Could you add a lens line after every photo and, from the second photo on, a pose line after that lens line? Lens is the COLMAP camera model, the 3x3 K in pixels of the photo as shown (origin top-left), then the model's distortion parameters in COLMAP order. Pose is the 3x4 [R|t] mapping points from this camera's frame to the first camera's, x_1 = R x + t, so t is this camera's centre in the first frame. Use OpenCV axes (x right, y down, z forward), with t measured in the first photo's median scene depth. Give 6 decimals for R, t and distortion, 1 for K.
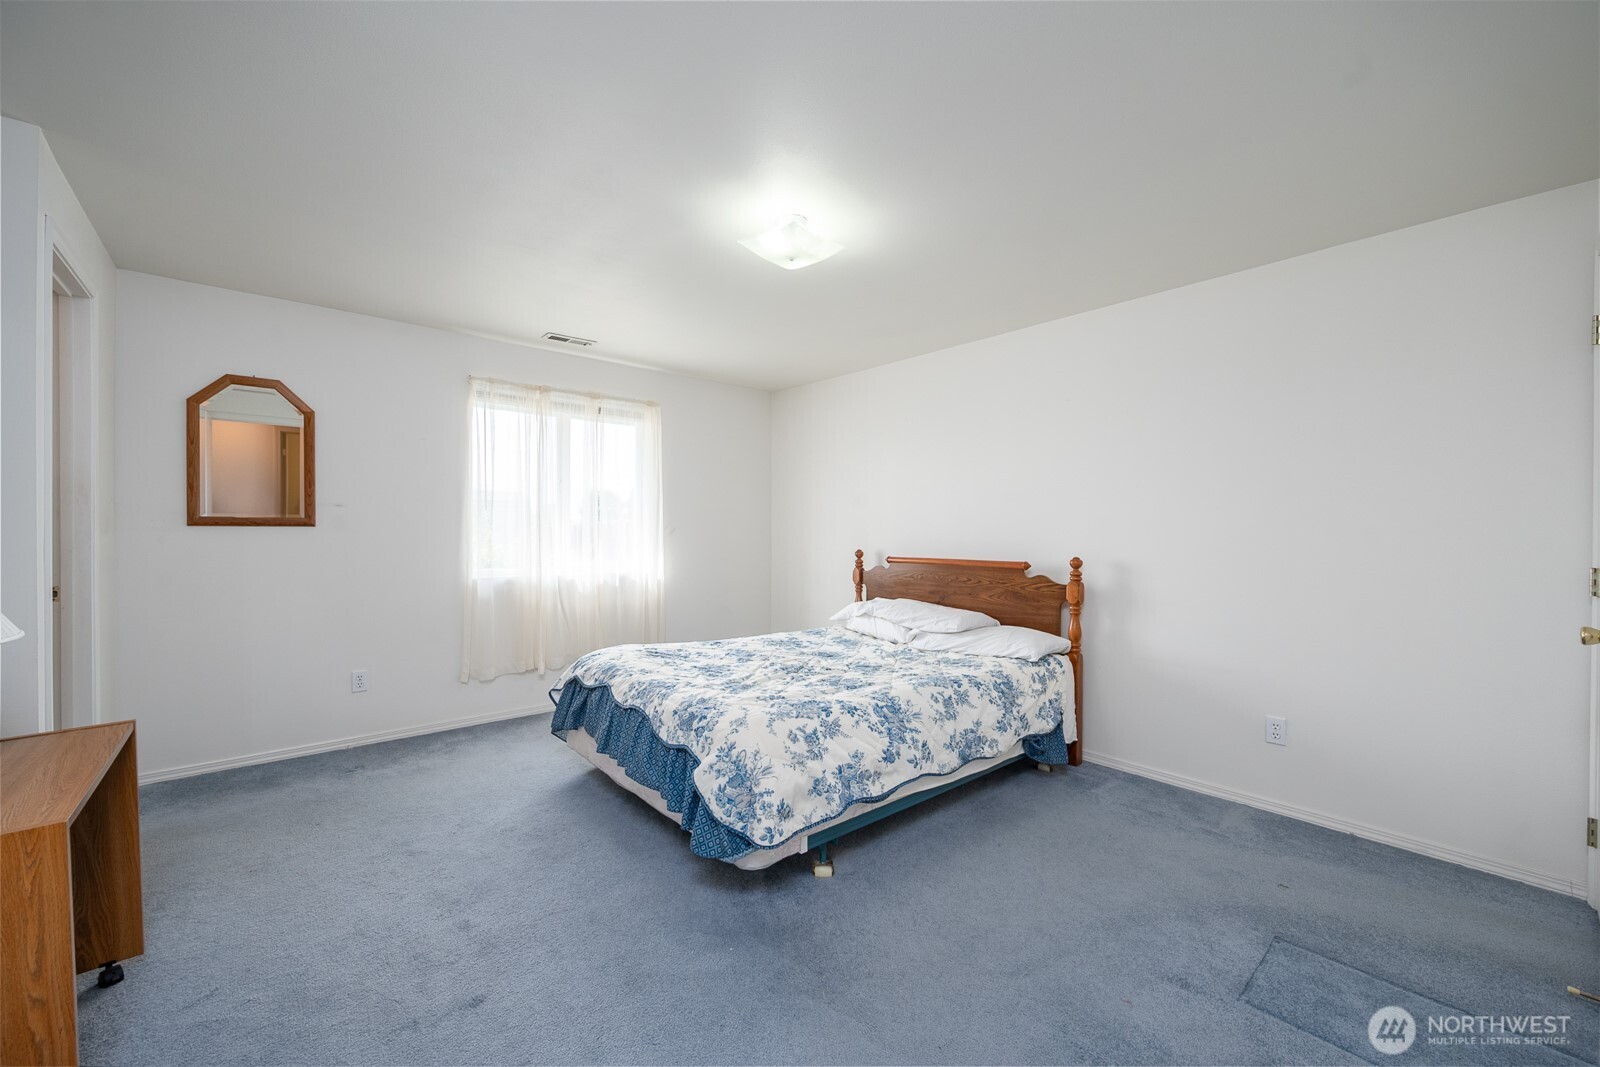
lens RADIAL K [[631.8, 0, 799.4], [0, 631.8, 538.8], [0, 0, 1]] dist [-0.003957, 0.000433]
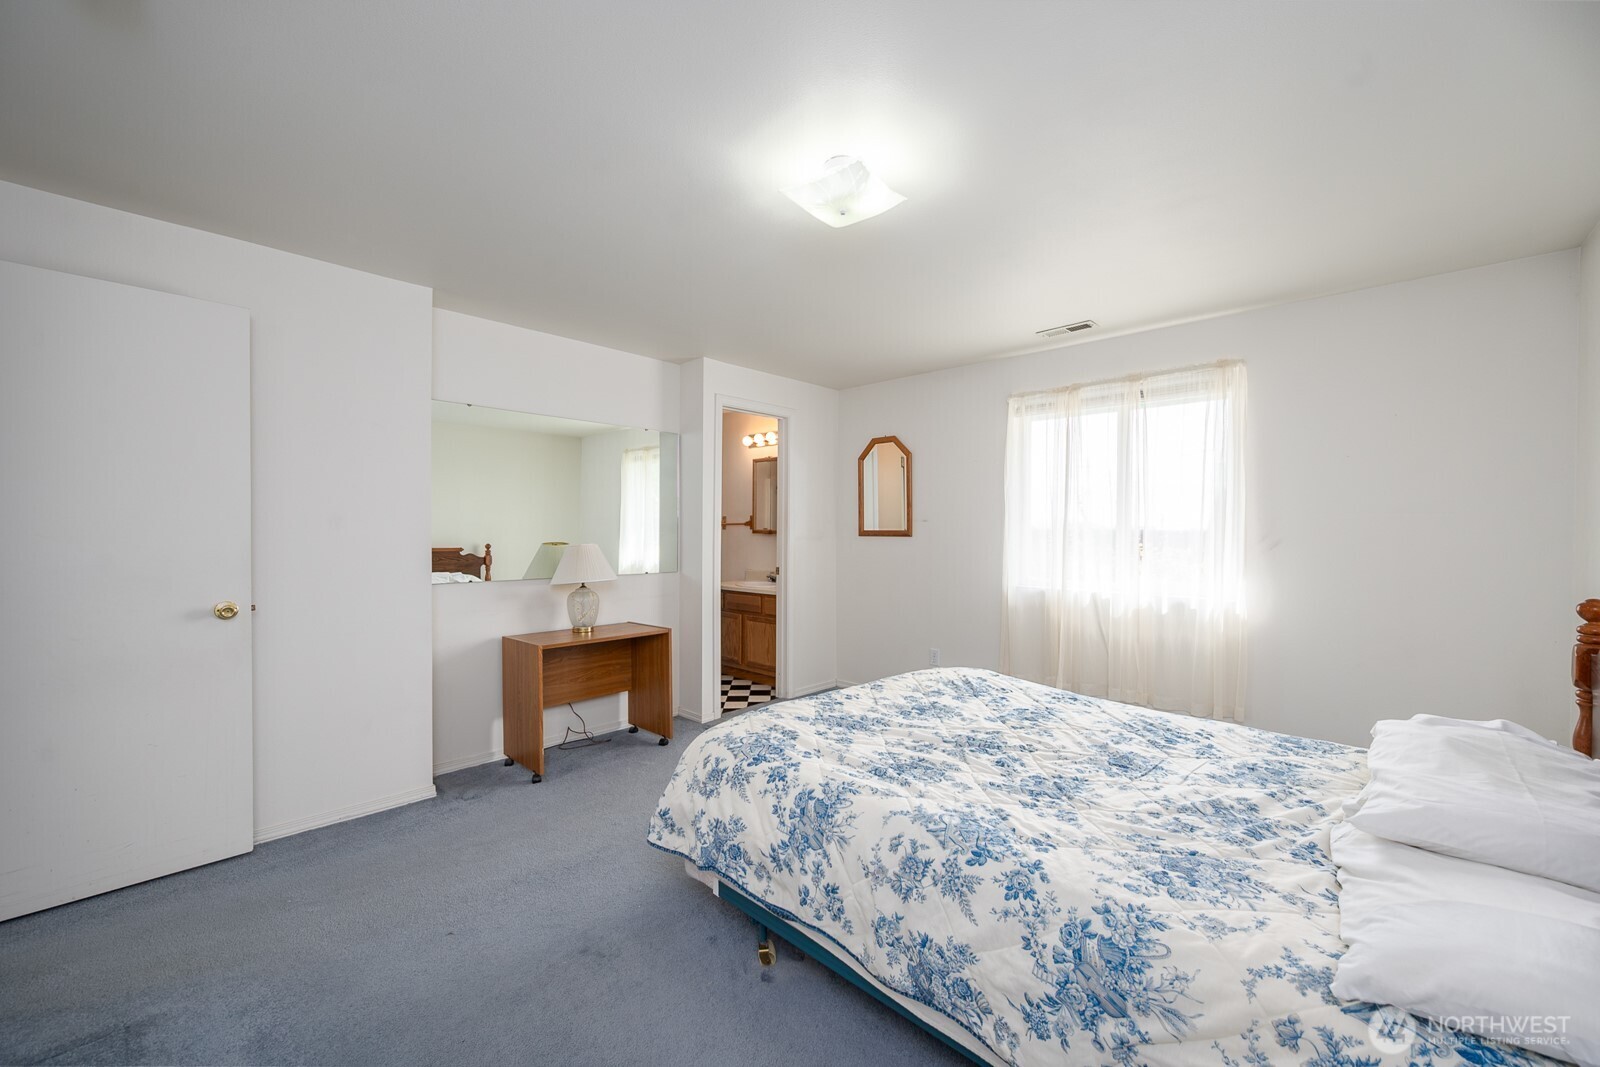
lens RADIAL K [[631.8, 0, 799.5], [0, 631.8, 535.5], [0, 0, 1]] dist [-0.003957, 0.000433]
pose [[0.091374, 0.002937, -0.995812, 0.596932], [-0.017066, 0.999853, 0.001383, -0.020782], [0.995670, 0.016868, 0.091411, 0.655195]]
